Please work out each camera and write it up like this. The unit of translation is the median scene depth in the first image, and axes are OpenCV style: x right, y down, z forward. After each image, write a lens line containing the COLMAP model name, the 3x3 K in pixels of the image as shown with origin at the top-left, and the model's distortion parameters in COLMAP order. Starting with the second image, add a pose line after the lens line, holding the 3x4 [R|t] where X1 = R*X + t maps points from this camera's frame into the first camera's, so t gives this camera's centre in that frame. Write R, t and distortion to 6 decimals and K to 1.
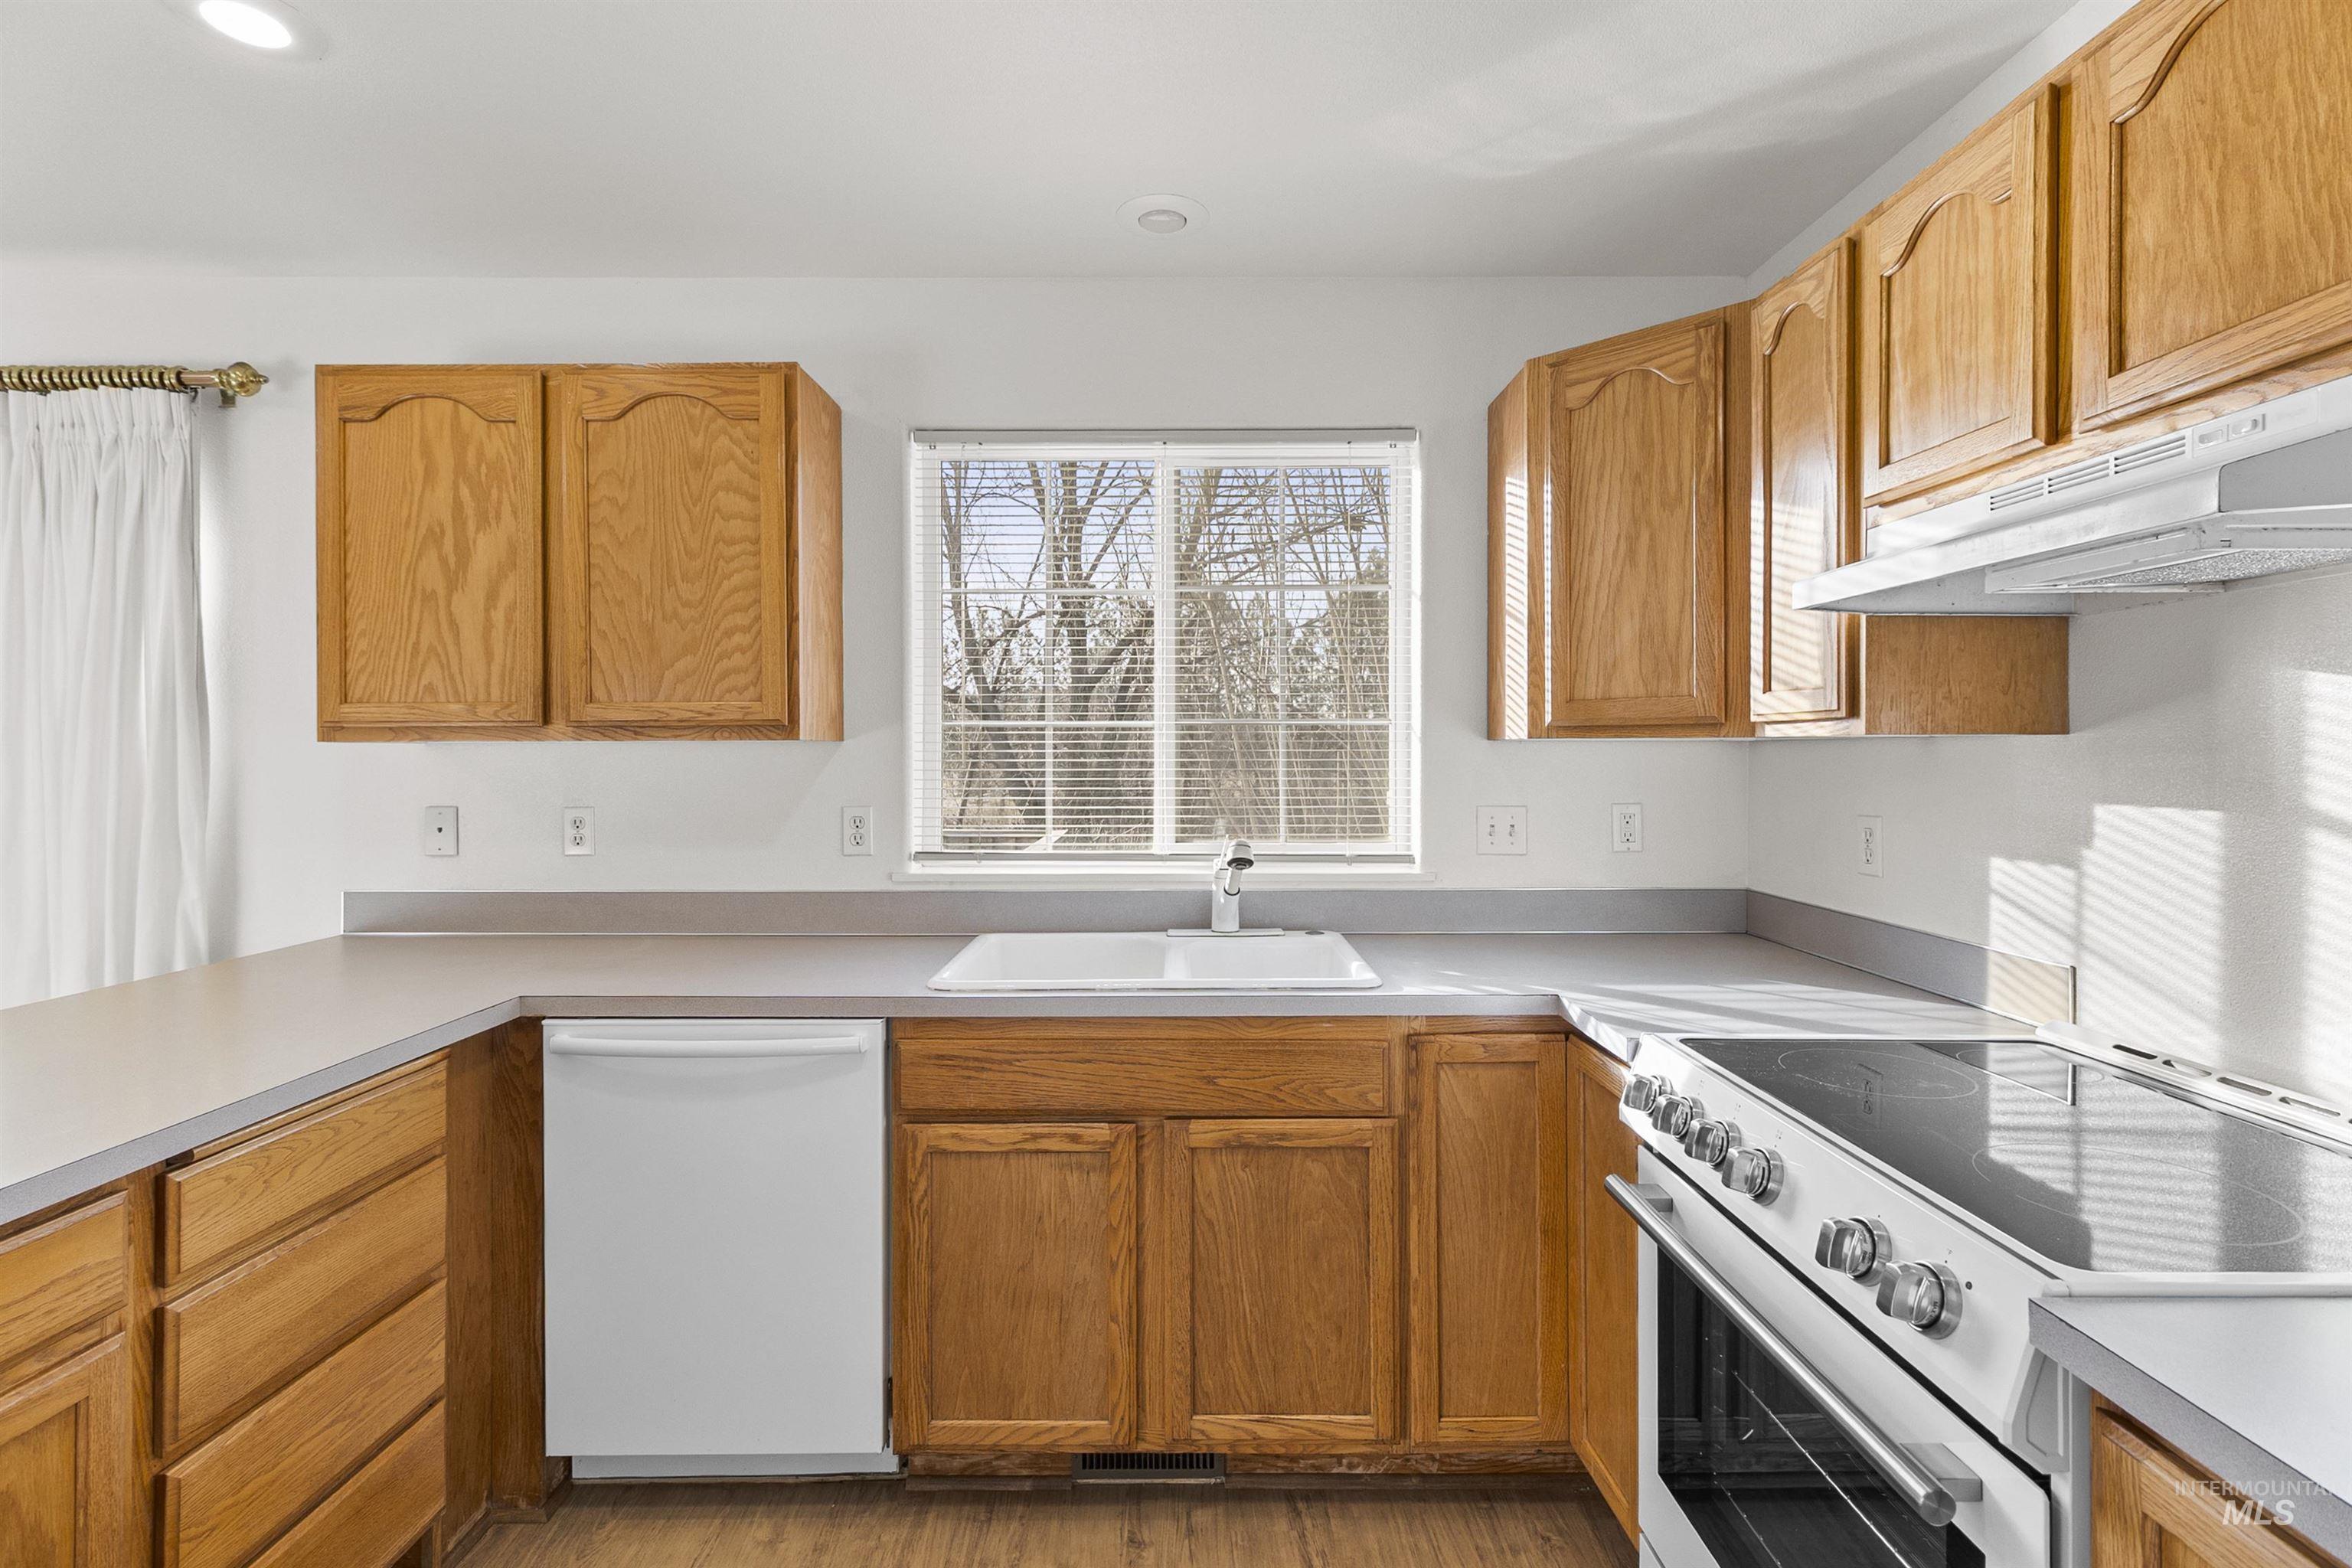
lens RADIAL K [[1095.4, 0, 1177.5], [0, 1095.4, 754.3], [0, 0, 1]] dist [0.005711, -0.001074]
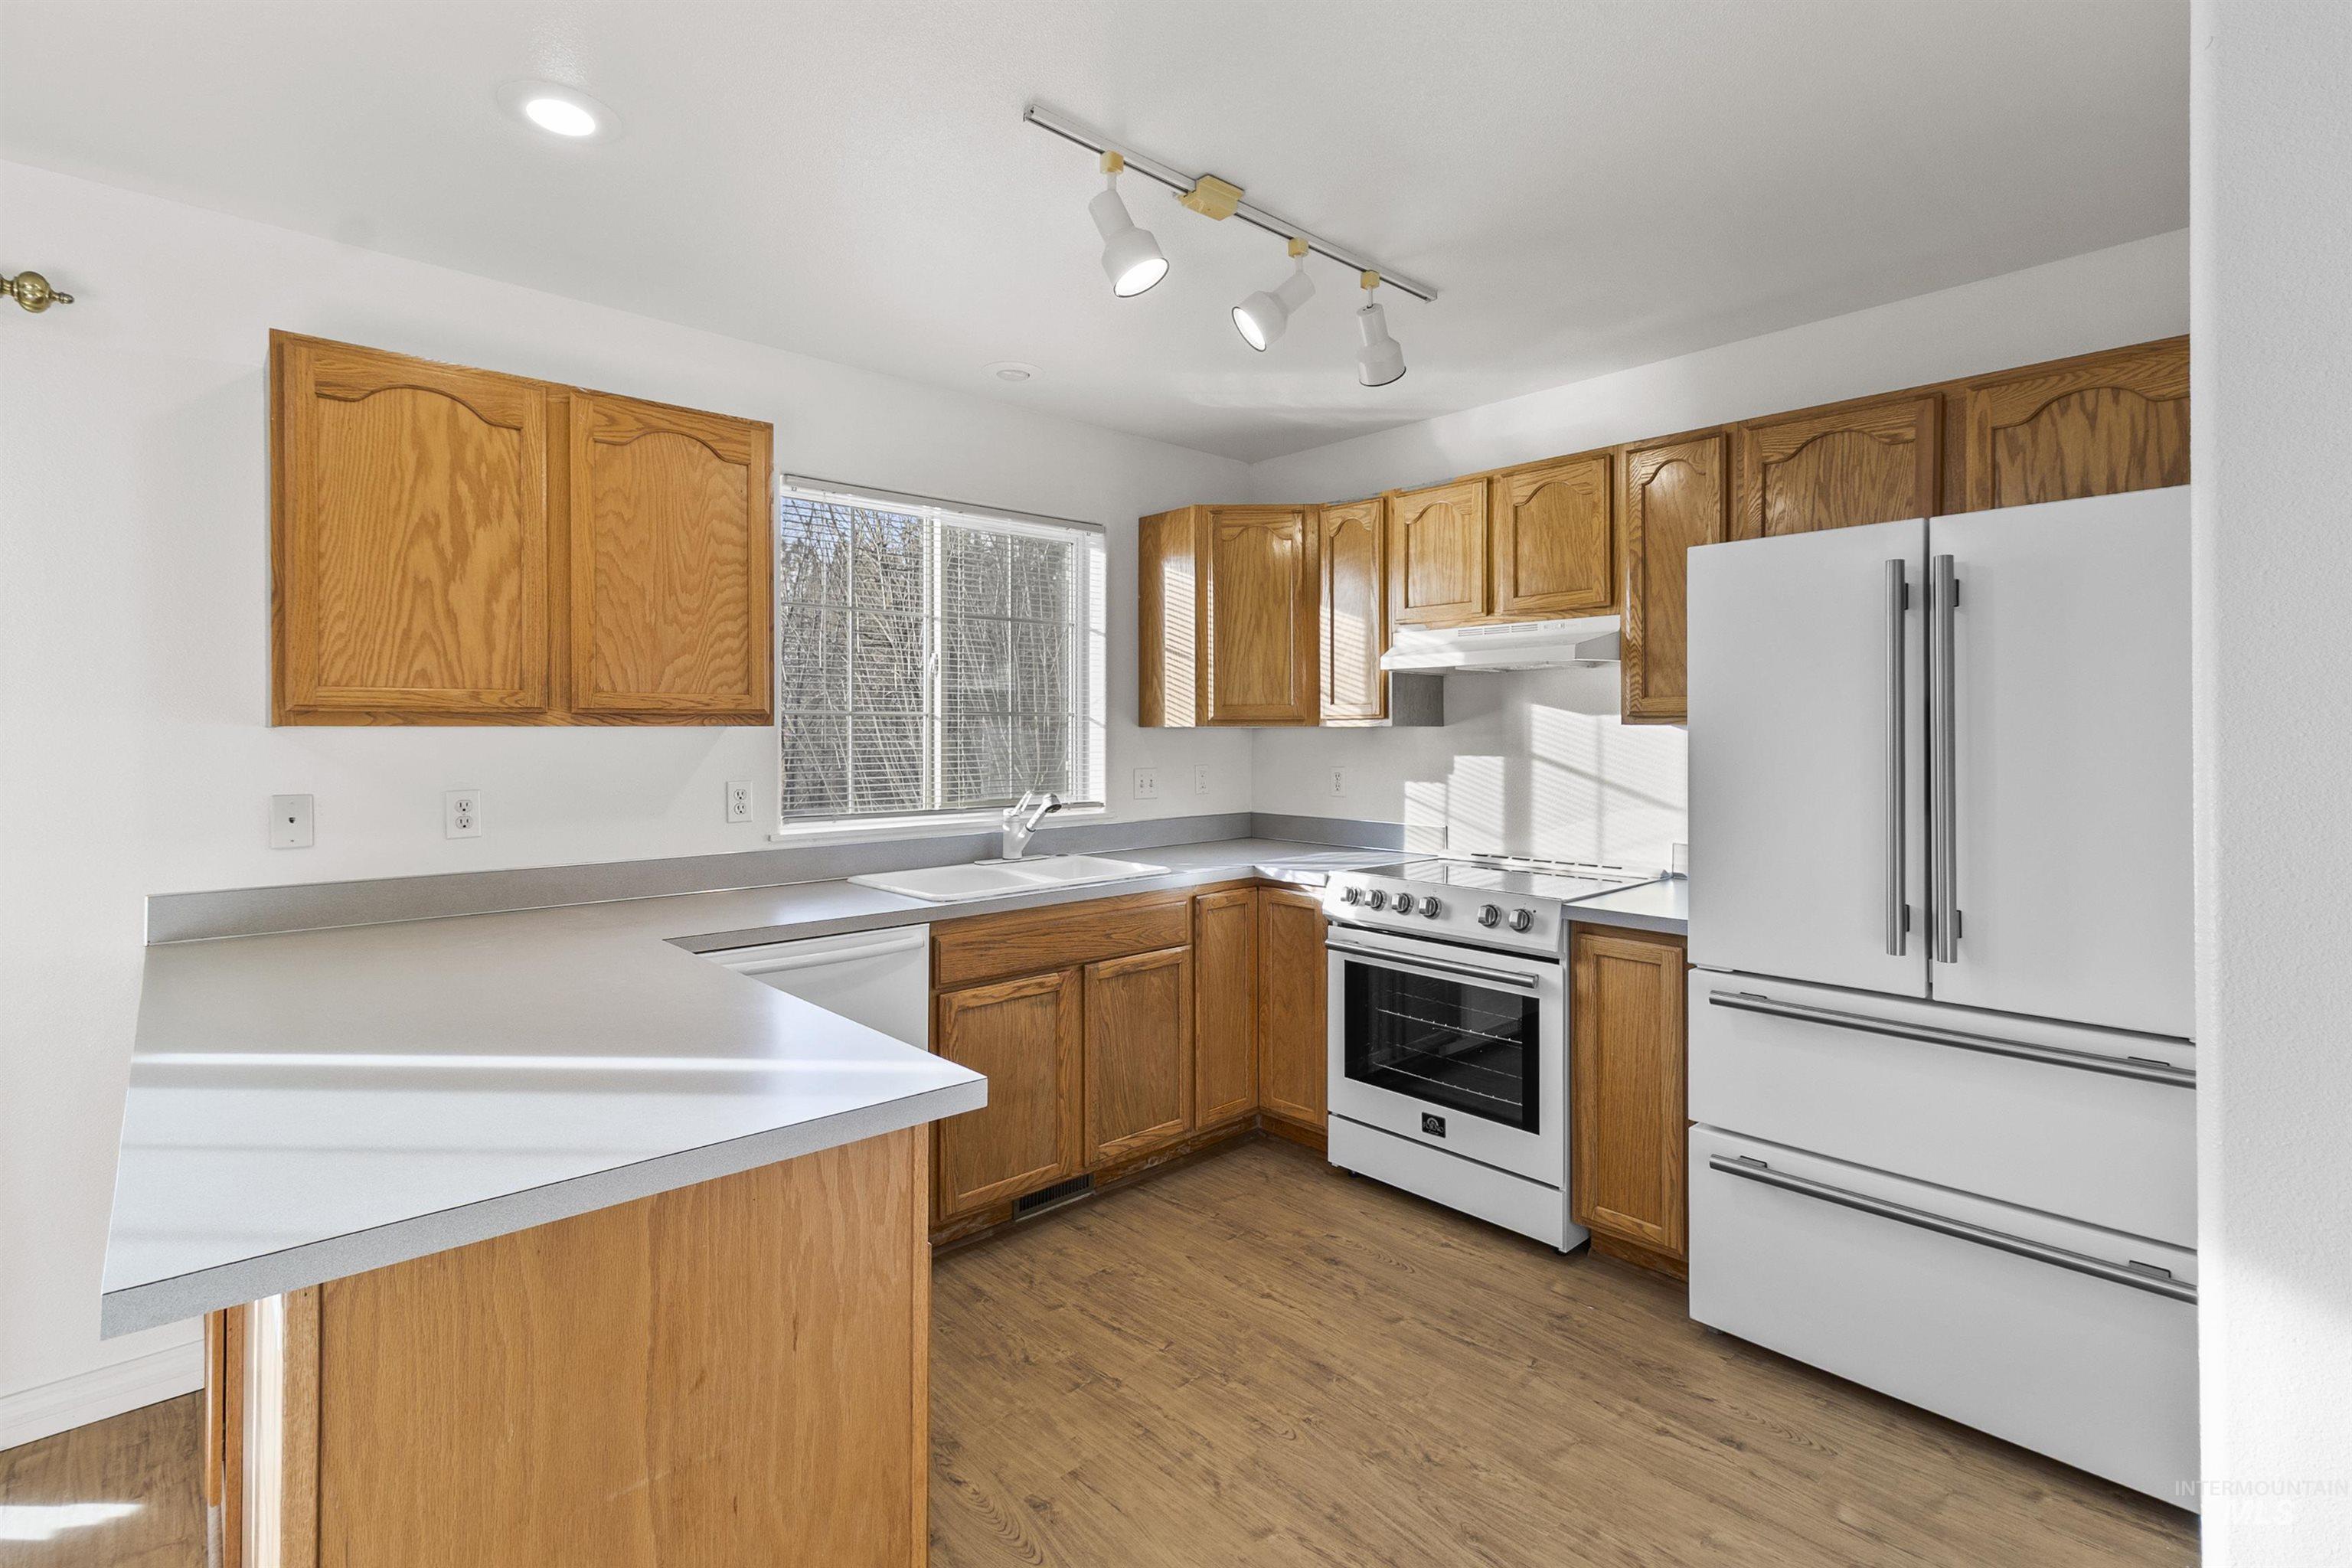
lens RADIAL K [[1086.4, 0, 1176.1], [0, 1086.4, 730.4], [0, 0, 1]] dist [0.003093, 0.000302]
pose [[0.731832, 0.000423, 0.681485, -0.930926], [0.003977, 0.999980, -0.004892, -0.000149], [-0.681473, 0.006291, 0.731816, -0.236583]]
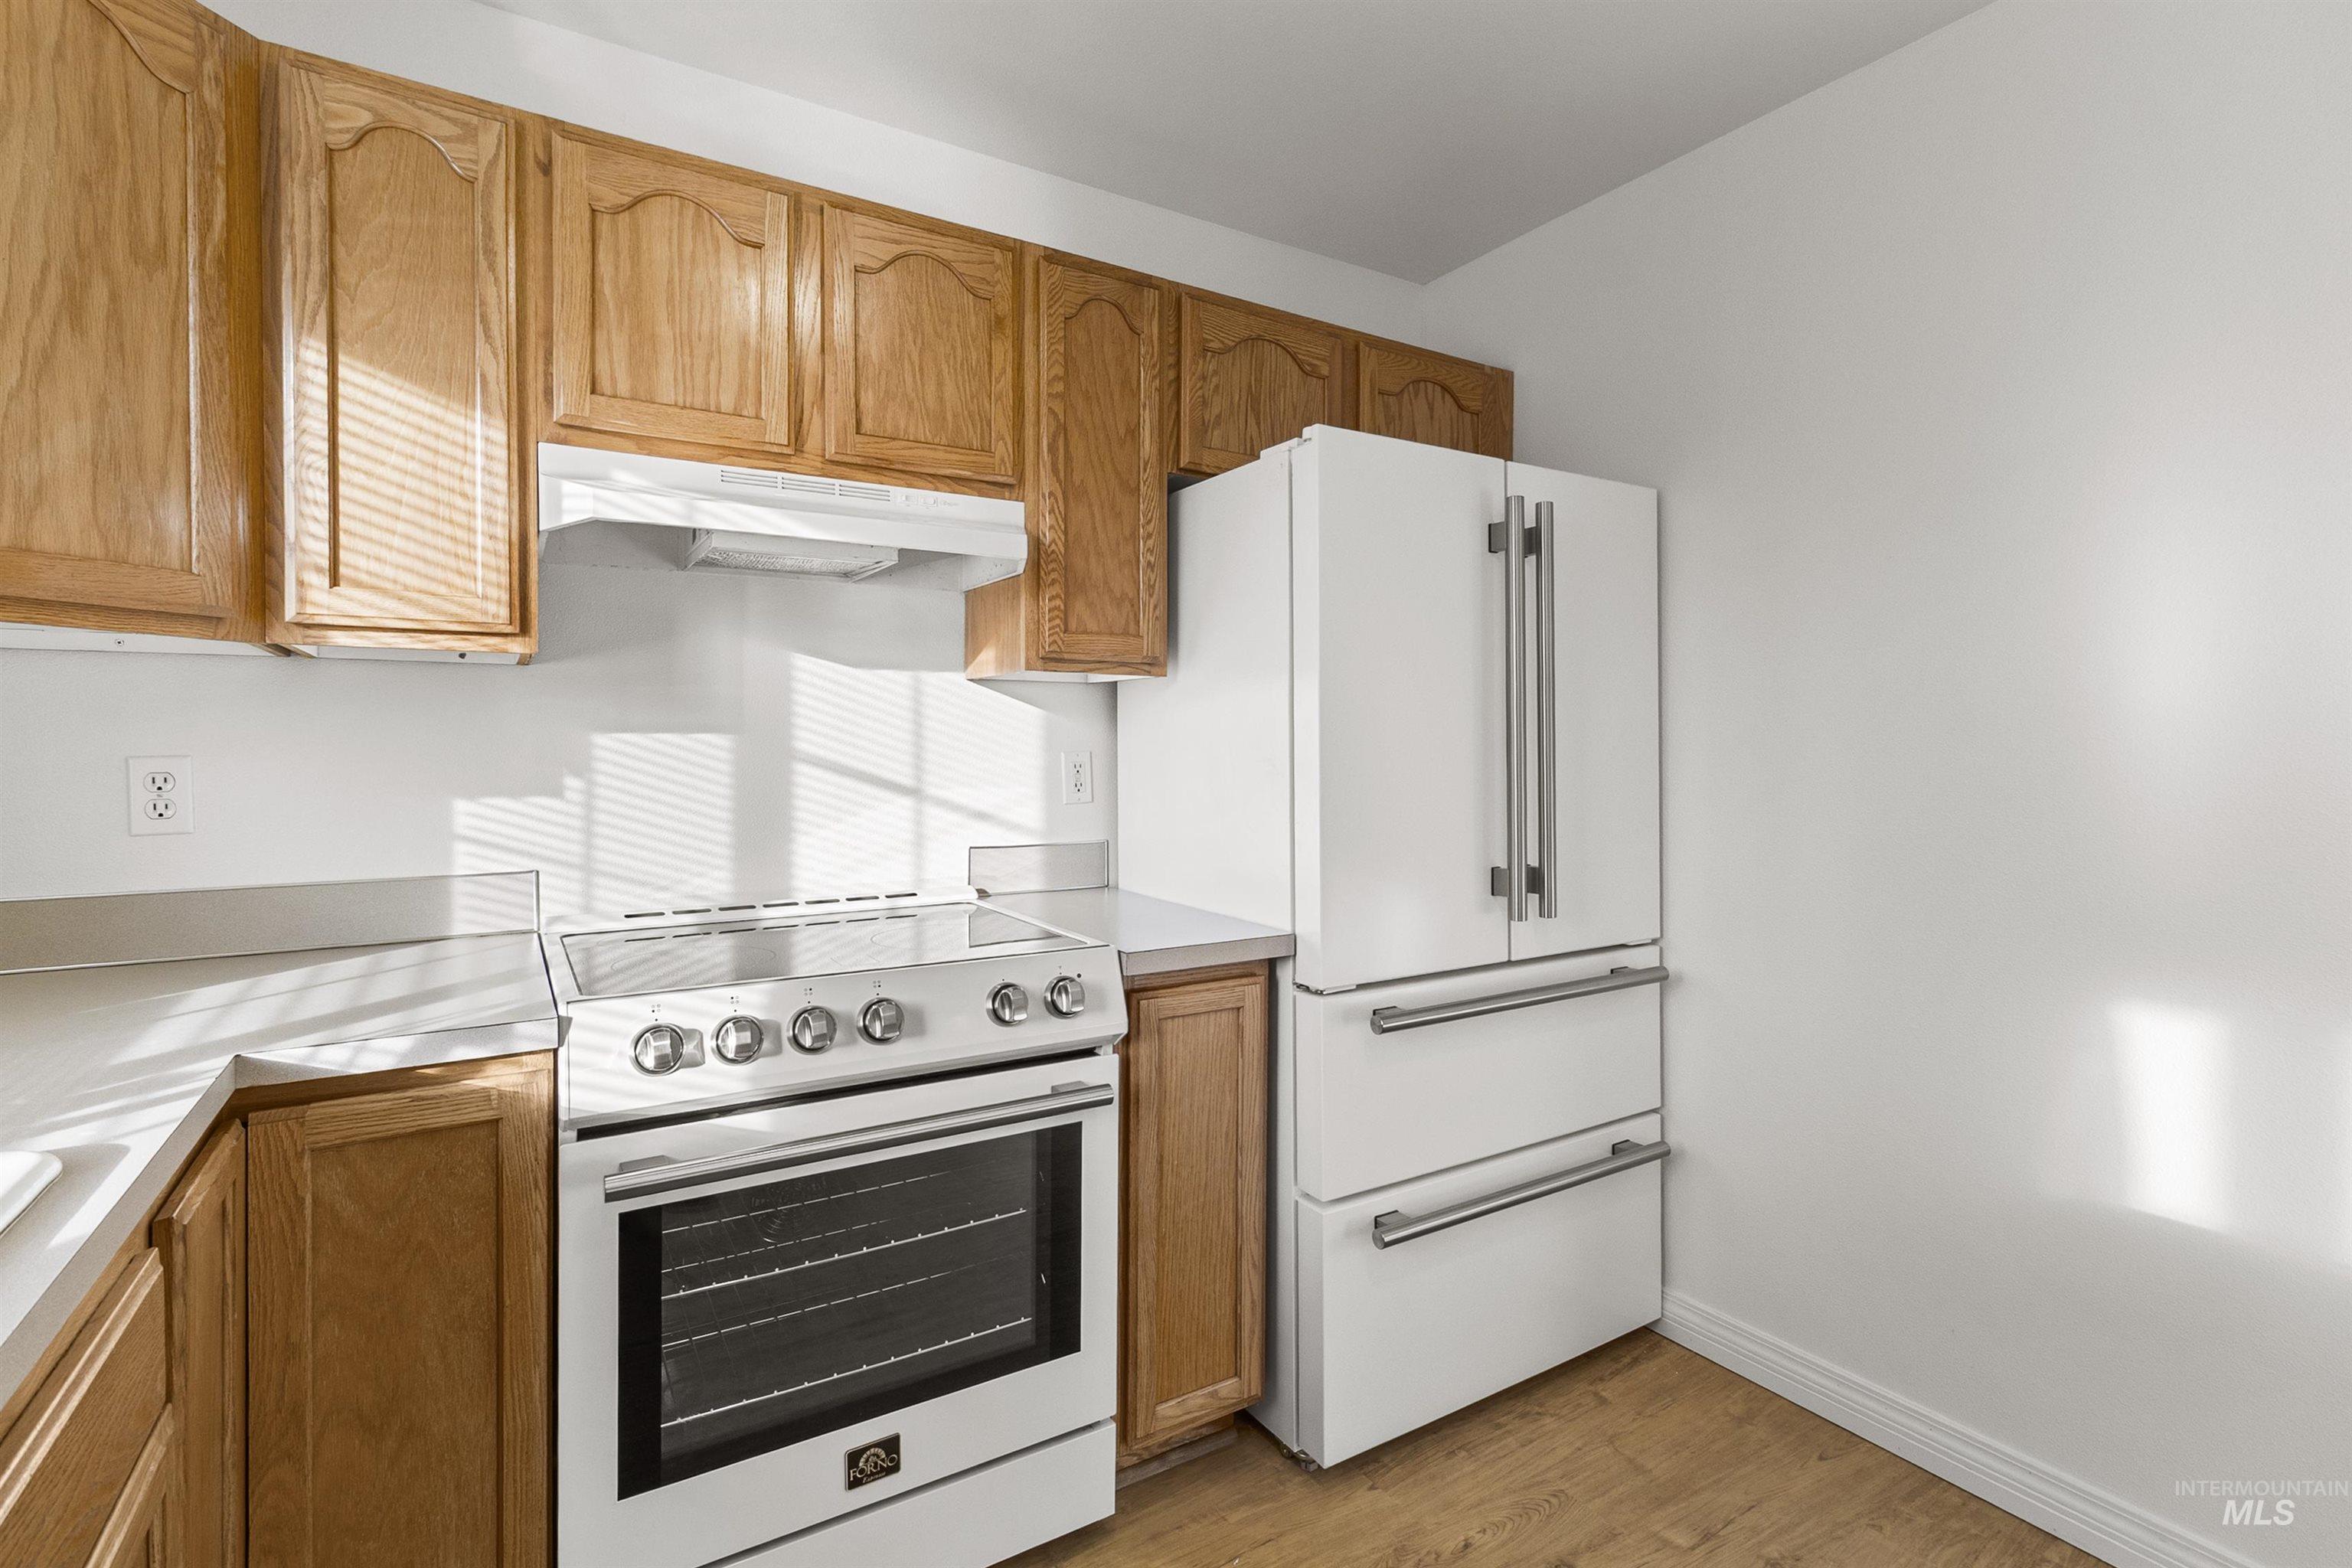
lens RADIAL K [[1116.5, 0, 1176.1], [0, 1116.5, 750.8], [0, 0, 1]] dist [0.010844, -0.000253]
pose [[-0.533689, -0.007353, 0.845649, -0.406774], [0.003590, 0.999933, 0.010960, 0.047251], [-0.845673, 0.008885, -0.533627, 0.834868]]
